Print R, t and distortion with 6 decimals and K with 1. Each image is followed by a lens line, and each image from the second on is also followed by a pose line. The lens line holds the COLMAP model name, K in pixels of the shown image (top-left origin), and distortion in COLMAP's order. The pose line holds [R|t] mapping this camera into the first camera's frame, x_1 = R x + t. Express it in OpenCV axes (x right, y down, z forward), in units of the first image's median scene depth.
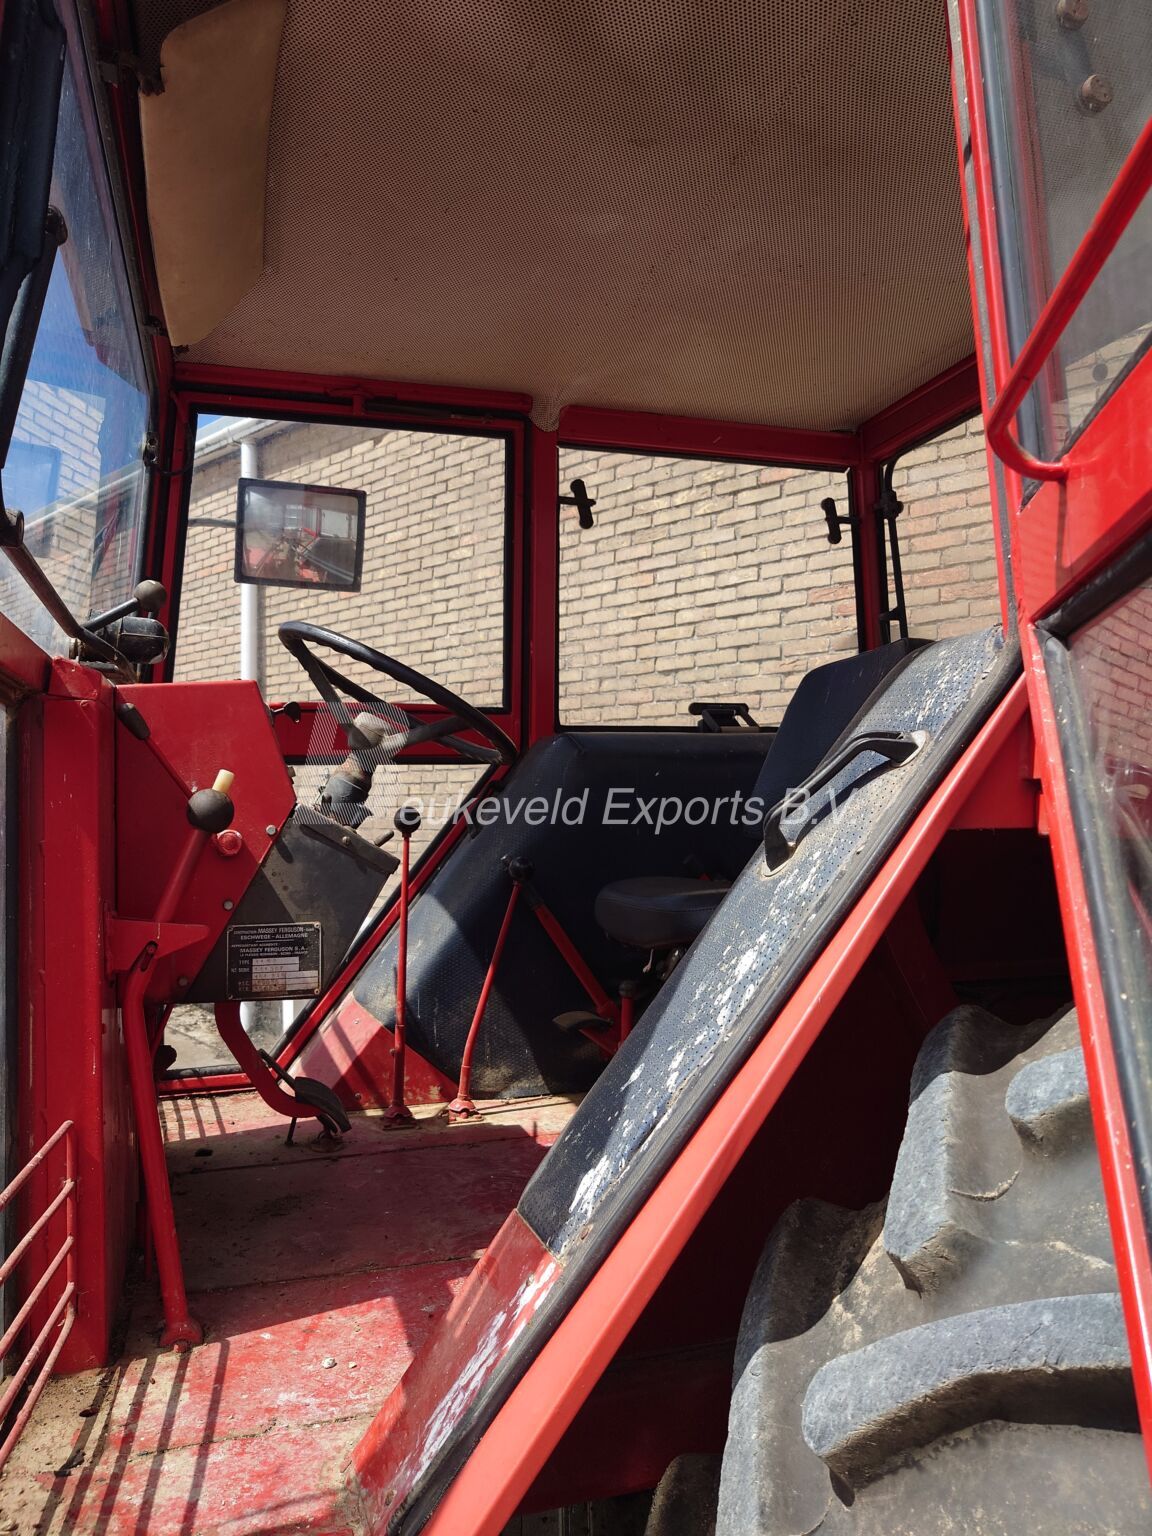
lens RADIAL K [[1103.6, 0, 576.0], [0, 1103.6, 768.0], [0, 0, 1]] dist [-0.008716, 0.014831]
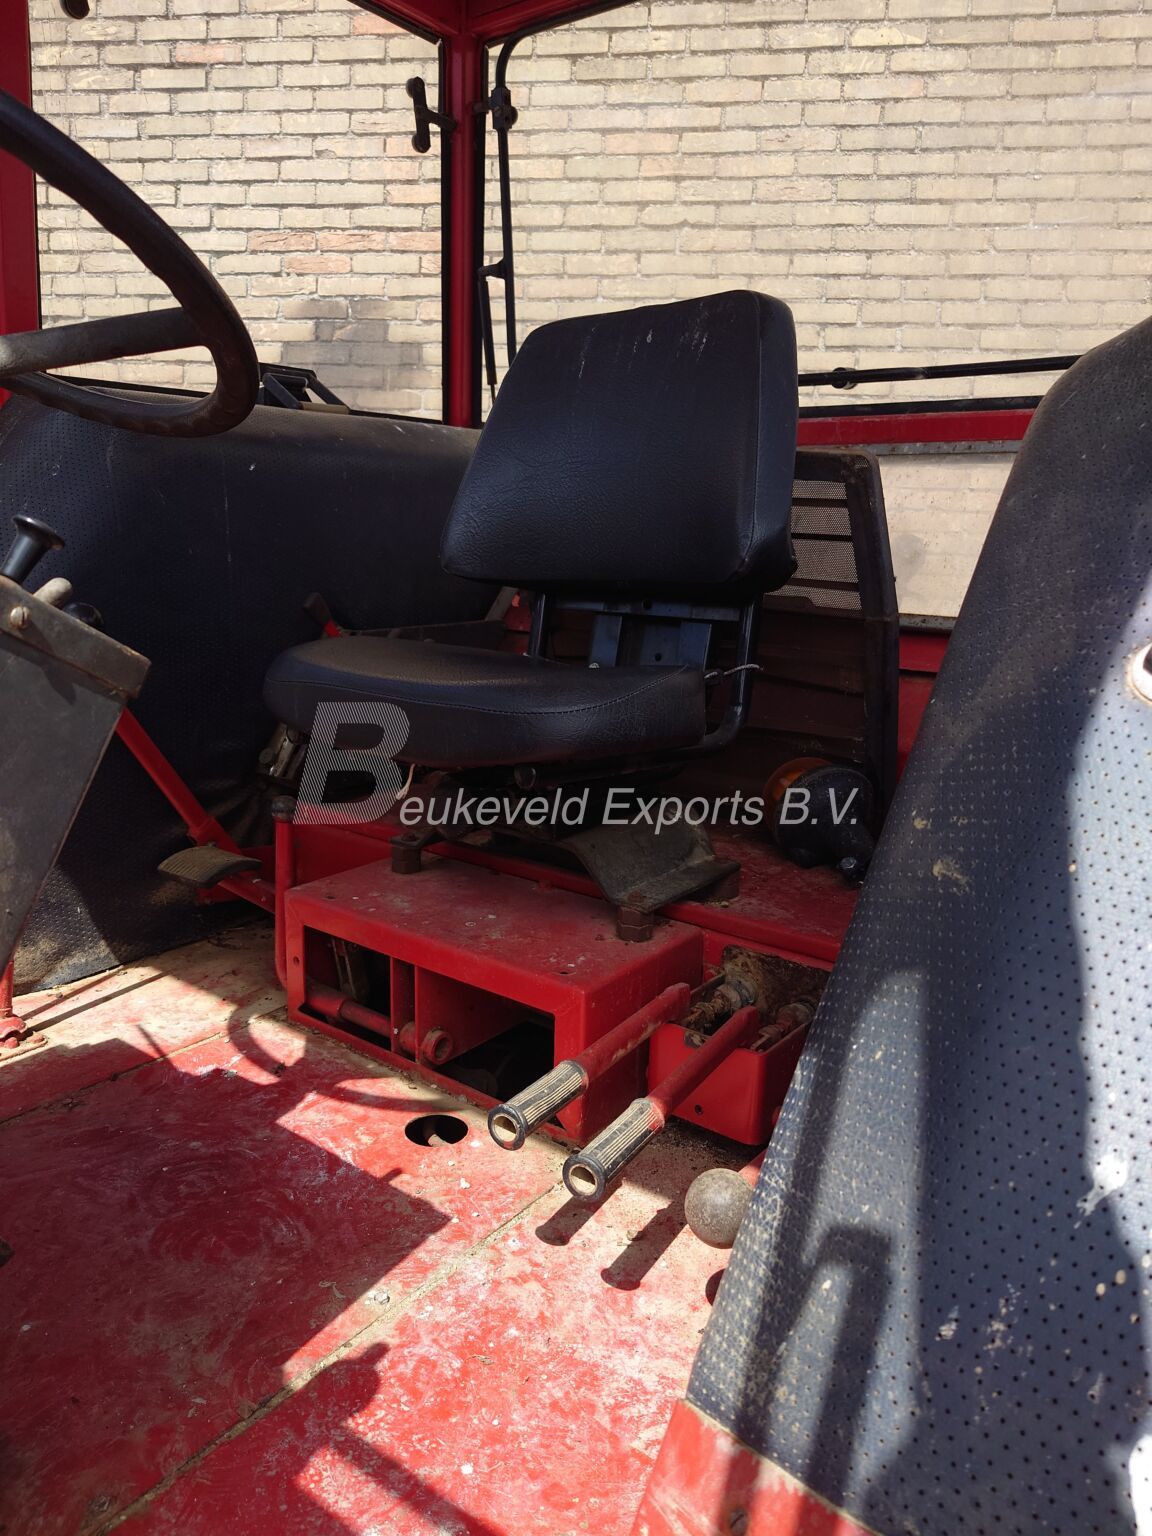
lens RADIAL K [[1103.6, 0, 576.0], [0, 1103.6, 768.0], [0, 0, 1]] dist [-0.008716, 0.014831]
pose [[0.819619, -0.087619, 0.566168, -0.126179], [-0.062721, 0.968573, 0.240693, 0.007138], [-0.569465, -0.232787, 0.788365, 0.282618]]
